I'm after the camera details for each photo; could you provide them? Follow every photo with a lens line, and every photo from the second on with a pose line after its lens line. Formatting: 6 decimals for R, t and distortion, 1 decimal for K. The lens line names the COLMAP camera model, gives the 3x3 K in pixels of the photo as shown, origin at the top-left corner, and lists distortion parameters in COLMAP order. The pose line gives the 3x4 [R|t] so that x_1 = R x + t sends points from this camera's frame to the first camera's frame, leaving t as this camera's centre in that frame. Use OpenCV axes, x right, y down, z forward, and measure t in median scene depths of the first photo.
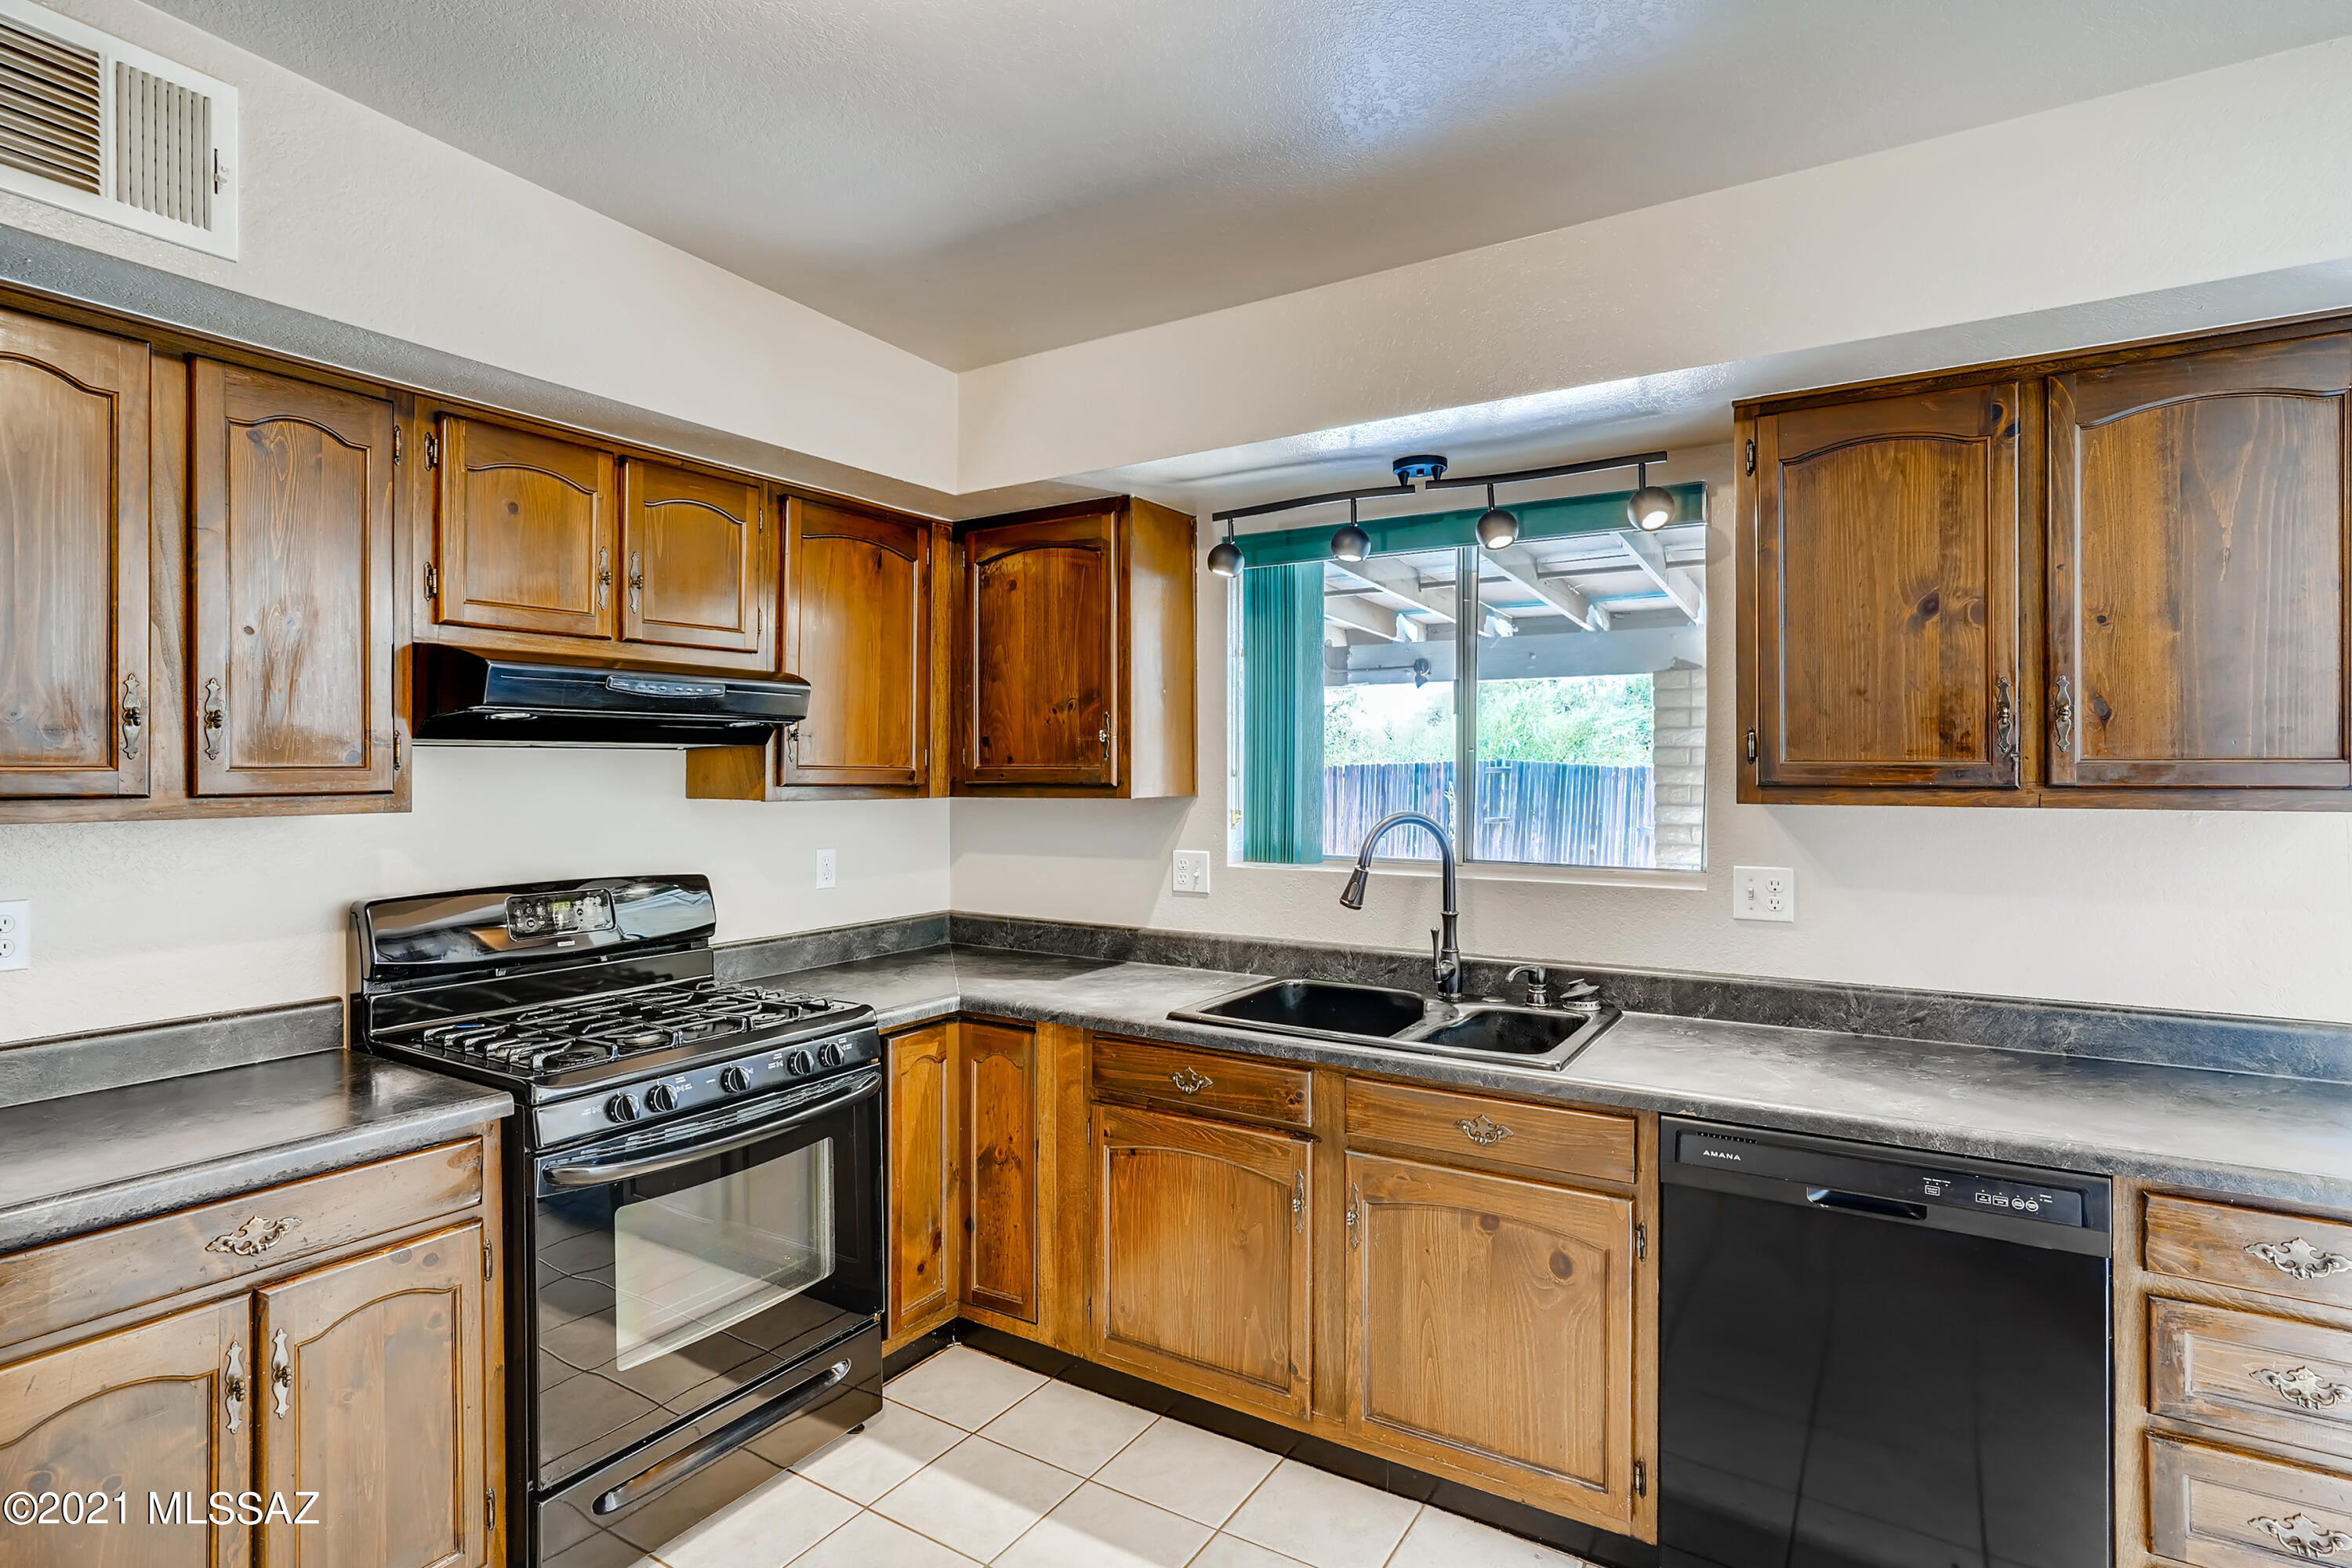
lens RADIAL K [[1164.2, 0, 1109.9], [0, 1164.2, 768.3], [0, 0, 1]] dist [-0.032611, 0.011547]
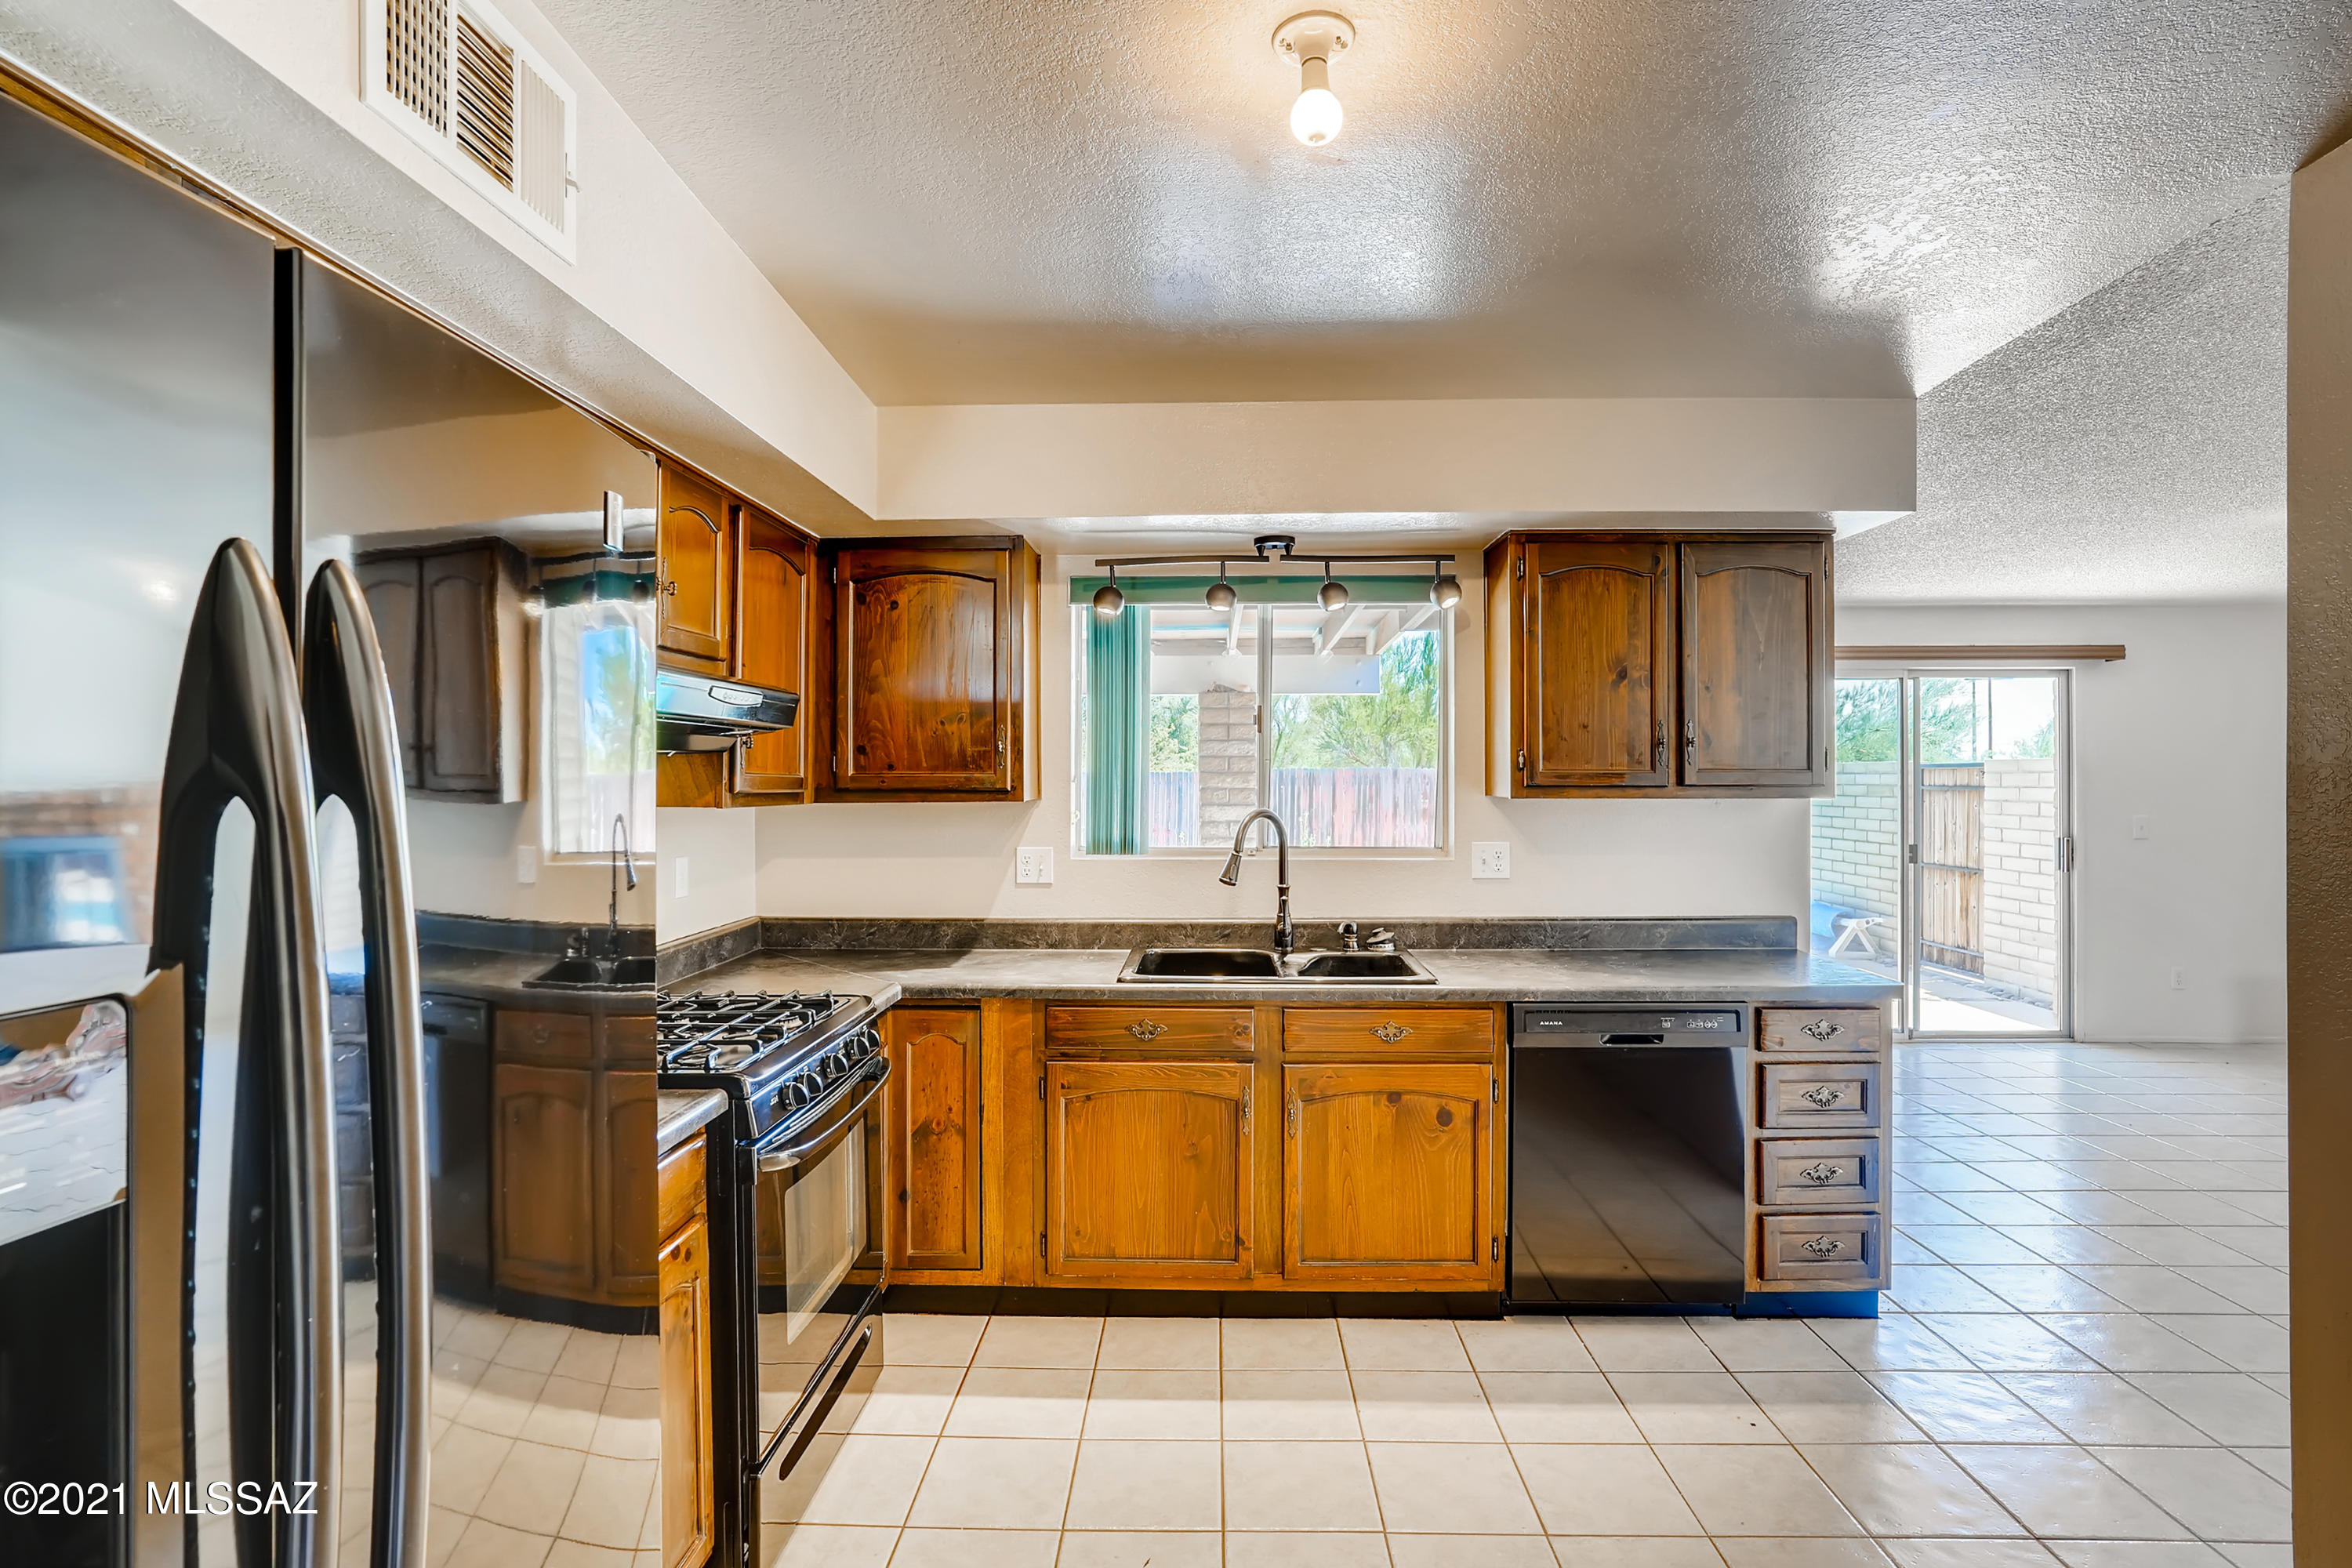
lens RADIAL K [[1164.2, 0, 1181.3], [0, 1164.2, 769.6], [0, 0, 1]] dist [-0.032611, 0.011547]
pose [[0.866178, 0.001543, 0.499733, -0.477887], [0.000373, 0.999993, -0.003734, -0.001256], [-0.499736, 0.003421, 0.866171, -0.076745]]
